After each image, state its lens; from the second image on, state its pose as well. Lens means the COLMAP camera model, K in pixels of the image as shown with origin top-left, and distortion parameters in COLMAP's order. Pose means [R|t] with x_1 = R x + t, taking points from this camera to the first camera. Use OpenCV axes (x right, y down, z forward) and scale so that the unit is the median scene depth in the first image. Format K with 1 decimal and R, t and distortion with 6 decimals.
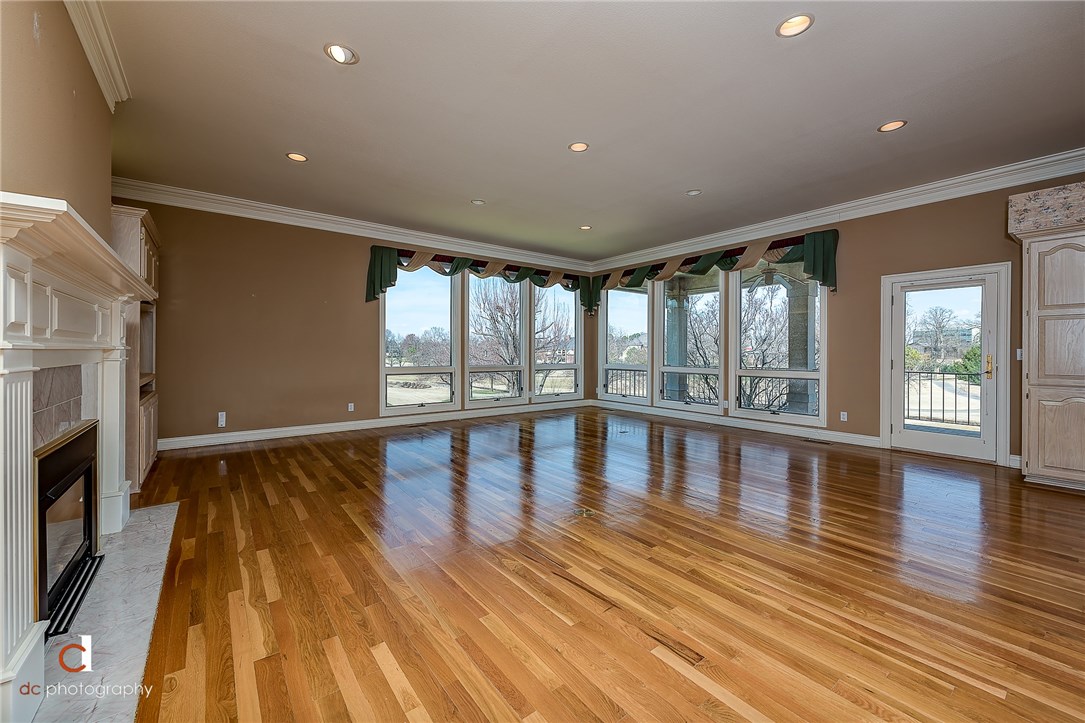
lens RADIAL K [[428.5, 0, 545.2], [0, 428.5, 352.4], [0, 0, 1]] dist [0.008241, -0.000720]
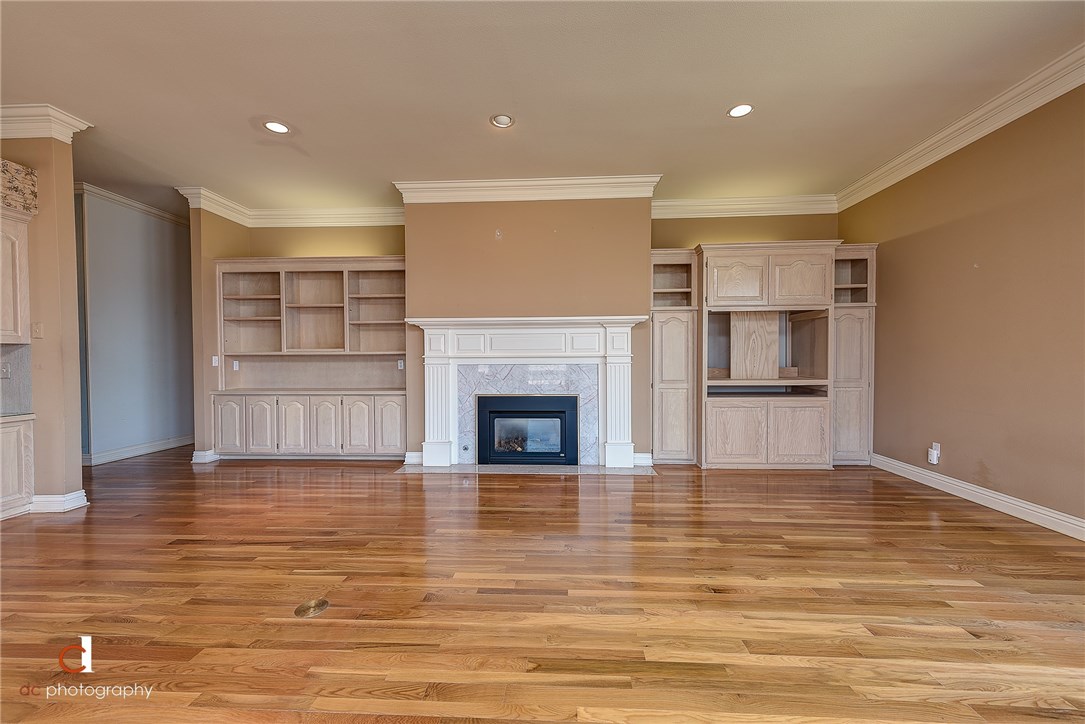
lens RADIAL K [[428.5, 0, 545.3], [0, 428.5, 359.5], [0, 0, 1]] dist [0.008241, -0.000720]
pose [[-0.659864, 0.013251, -0.751268, 0.449306], [-0.001538, 0.999819, 0.018986, -0.025240], [0.751383, 0.013684, -0.659724, 2.207374]]
